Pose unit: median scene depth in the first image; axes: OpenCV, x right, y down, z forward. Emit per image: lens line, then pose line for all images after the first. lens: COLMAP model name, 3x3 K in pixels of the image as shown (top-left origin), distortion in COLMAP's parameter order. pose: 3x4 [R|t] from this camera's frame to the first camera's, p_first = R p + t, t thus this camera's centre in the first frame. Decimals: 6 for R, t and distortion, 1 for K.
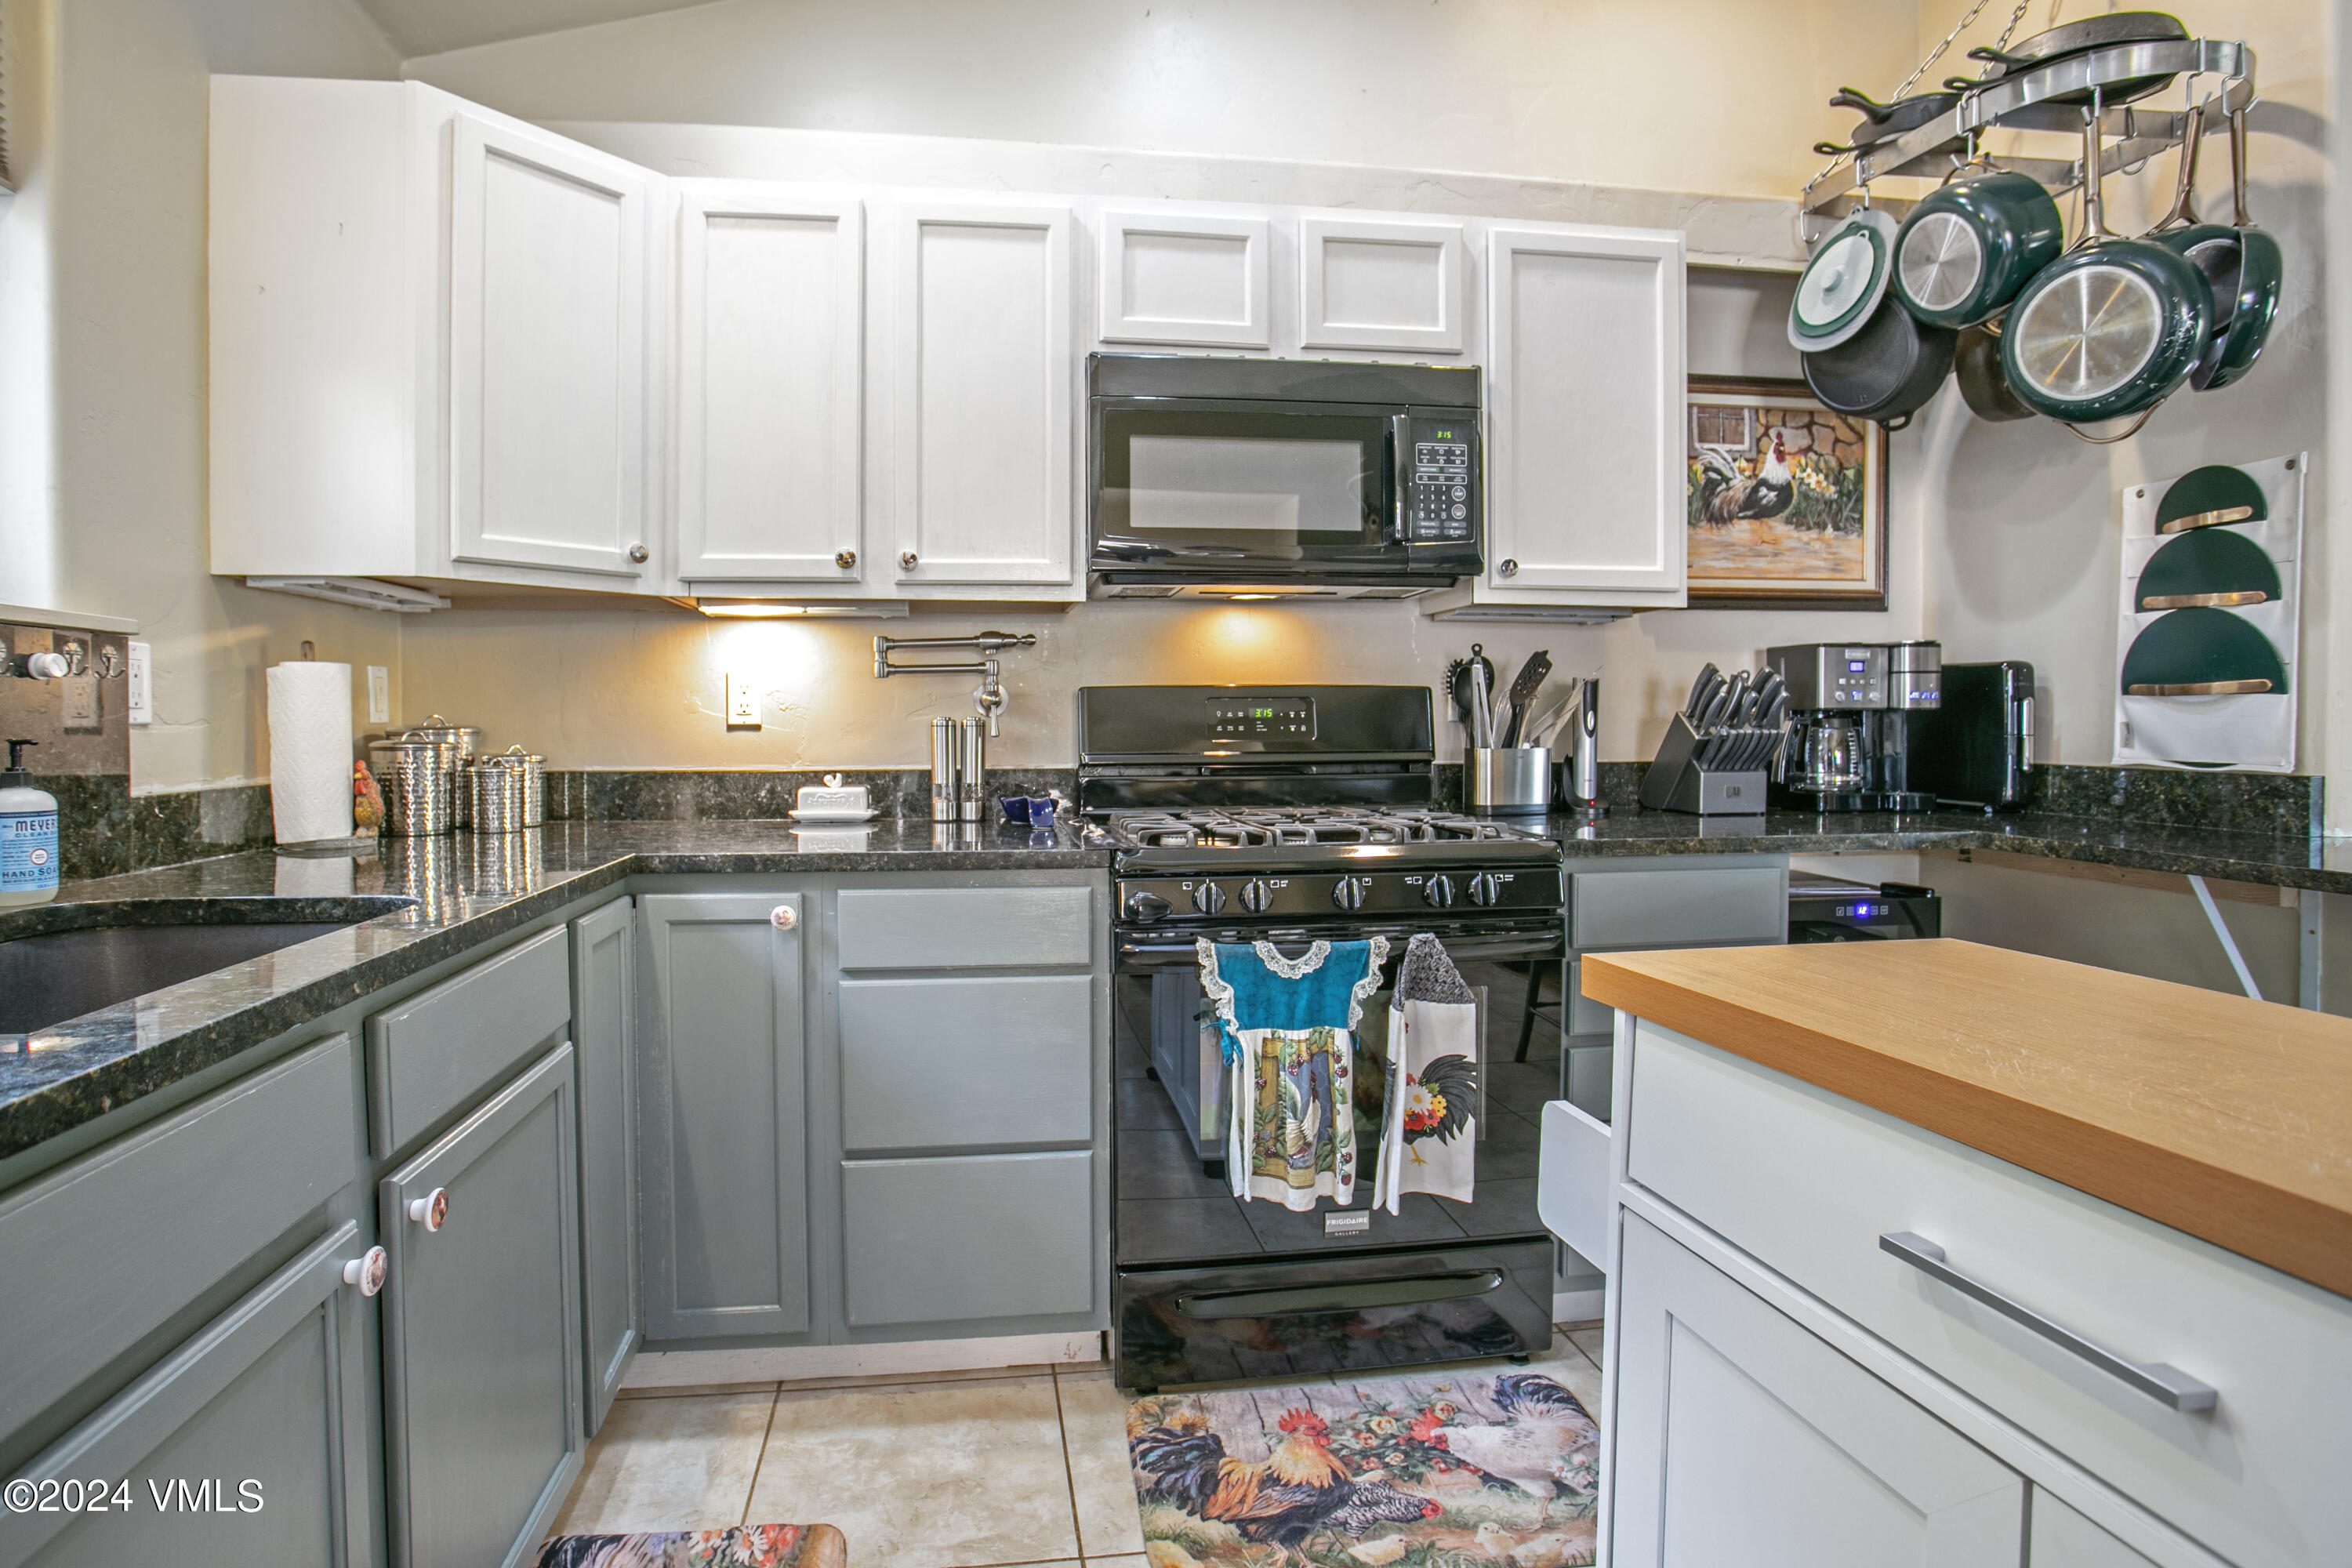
lens RADIAL K [[1159.6, 0, 1050.7], [0, 1159.6, 747.0], [0, 0, 1]] dist [-0.039343, -0.001397]
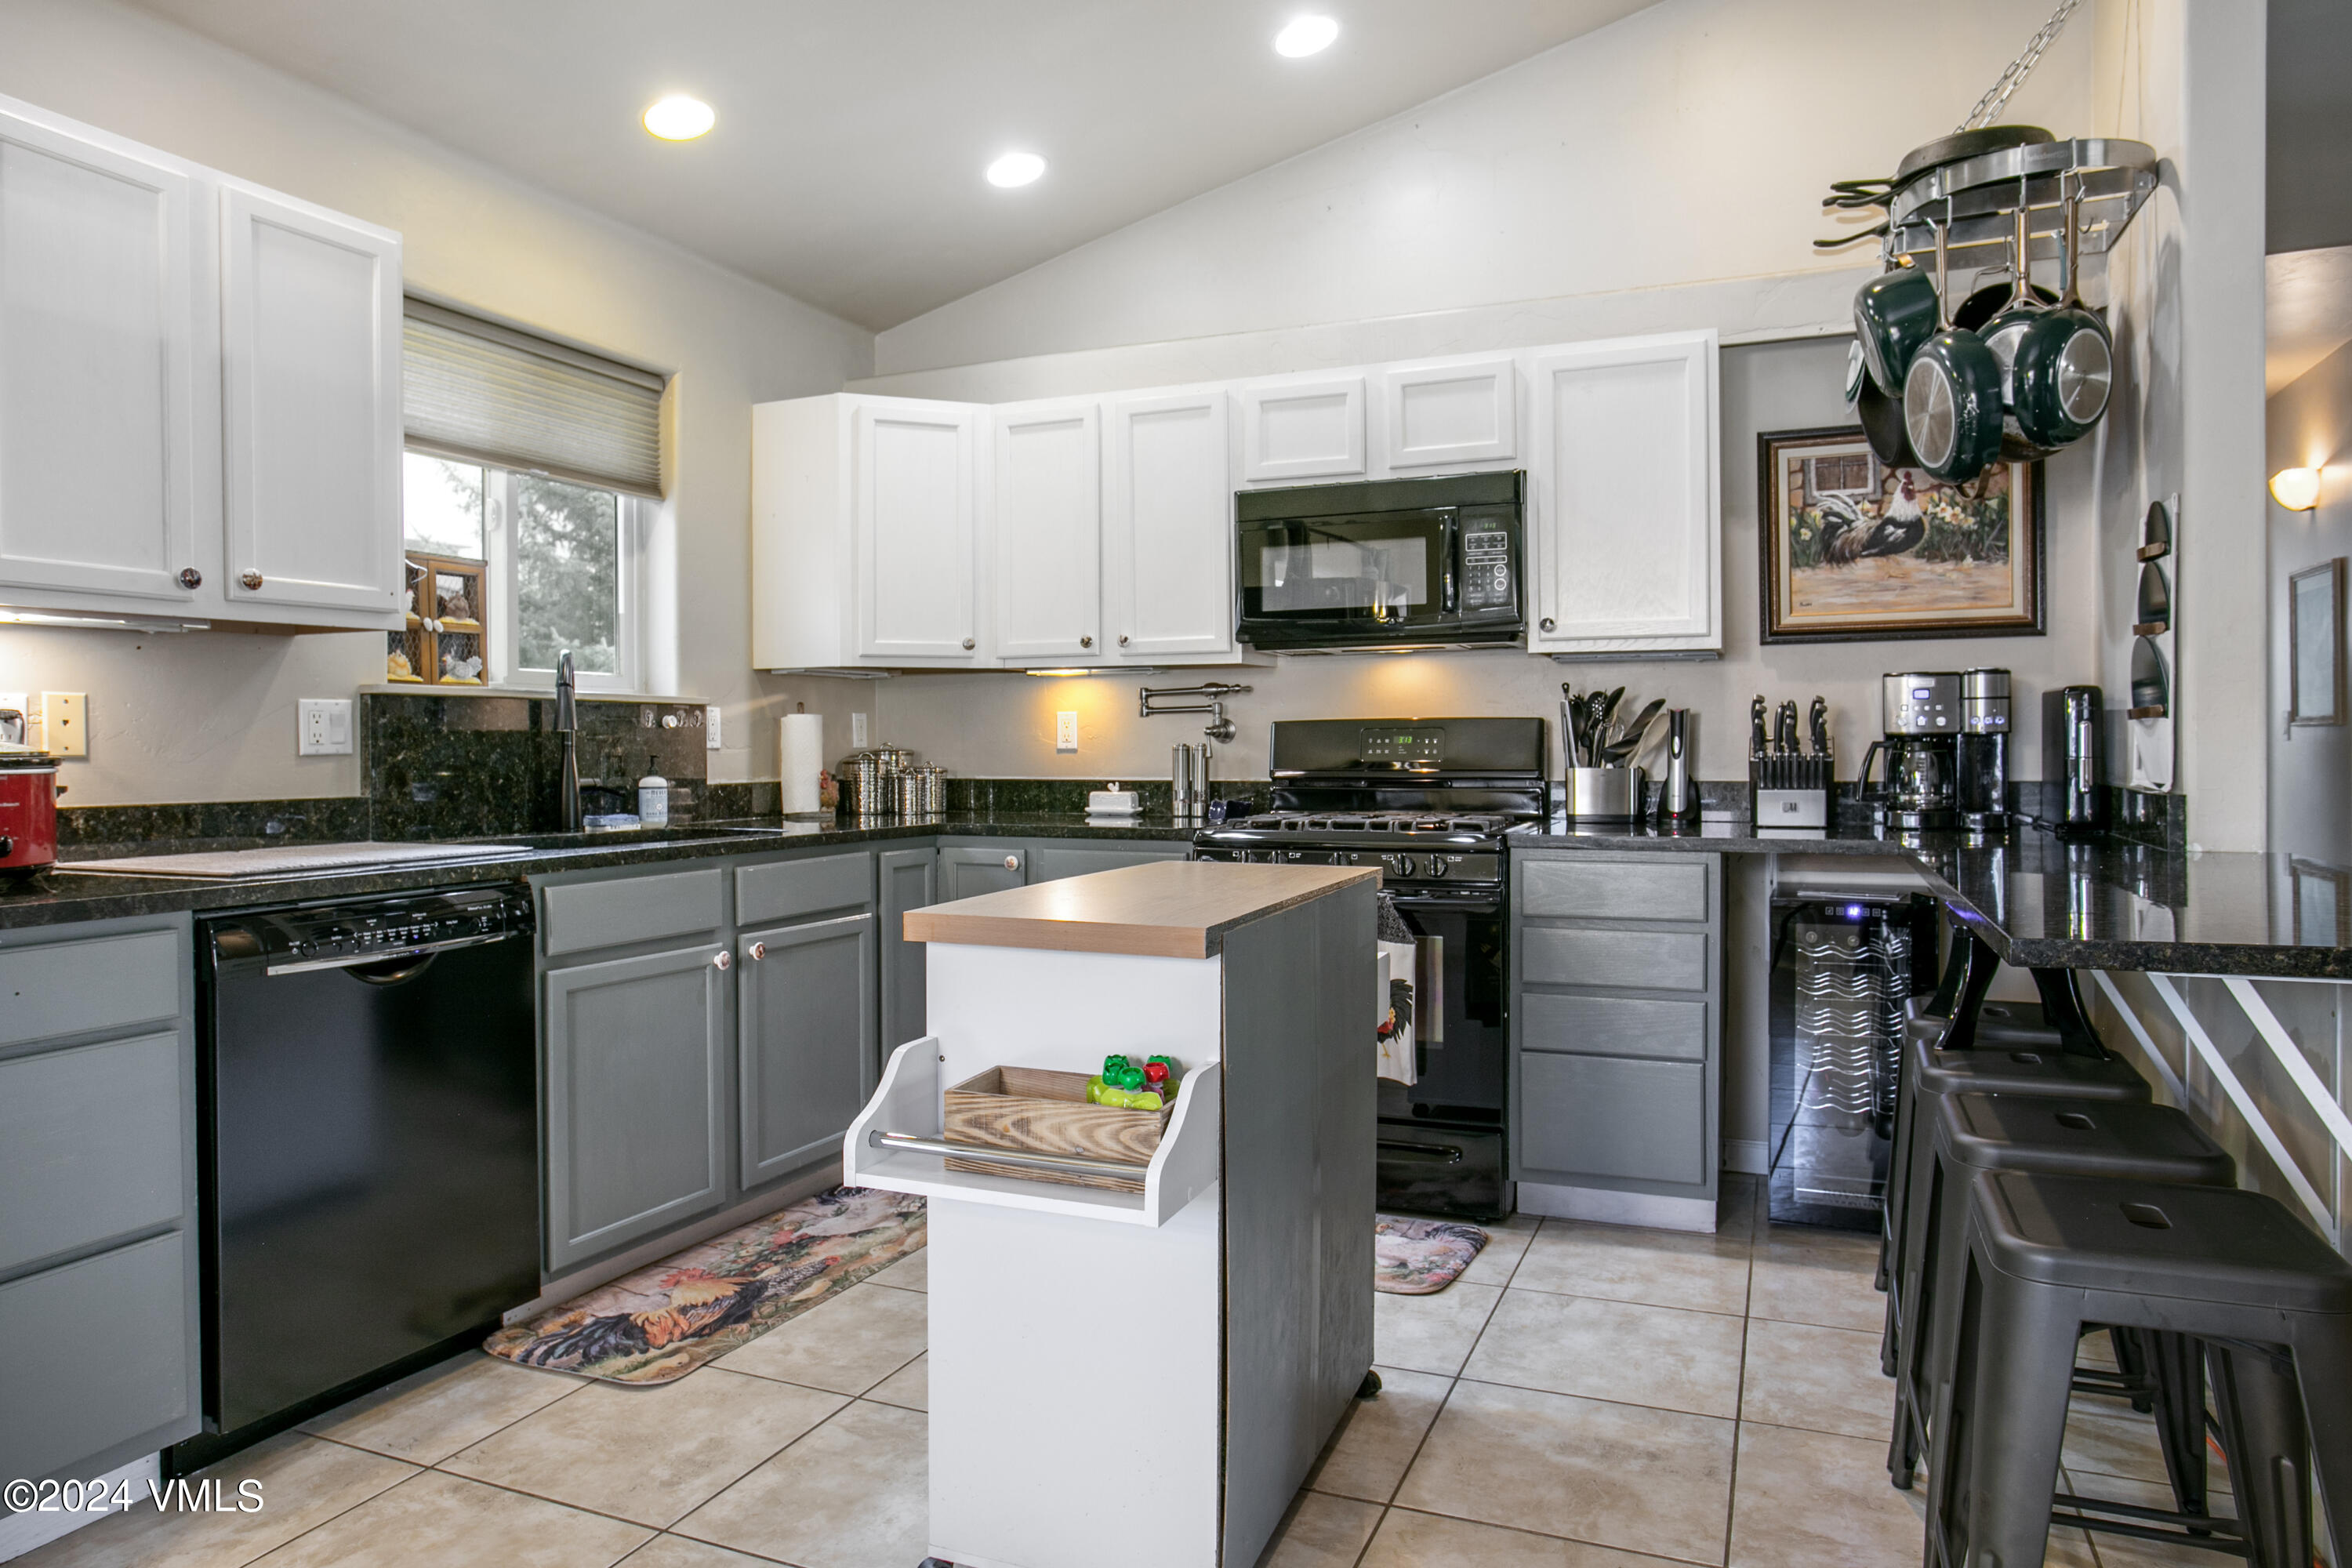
lens RADIAL K [[1424.9, 0, 1167.2], [0, 1424.9, 769.4], [0, 0, 1]] dist [-0.004531, 0.000761]
pose [[0.871639, 0.006270, -0.490108, 0.783470], [-0.009251, 0.999951, -0.003660, 0.012973], [0.490060, 0.007724, 0.871654, -0.557092]]
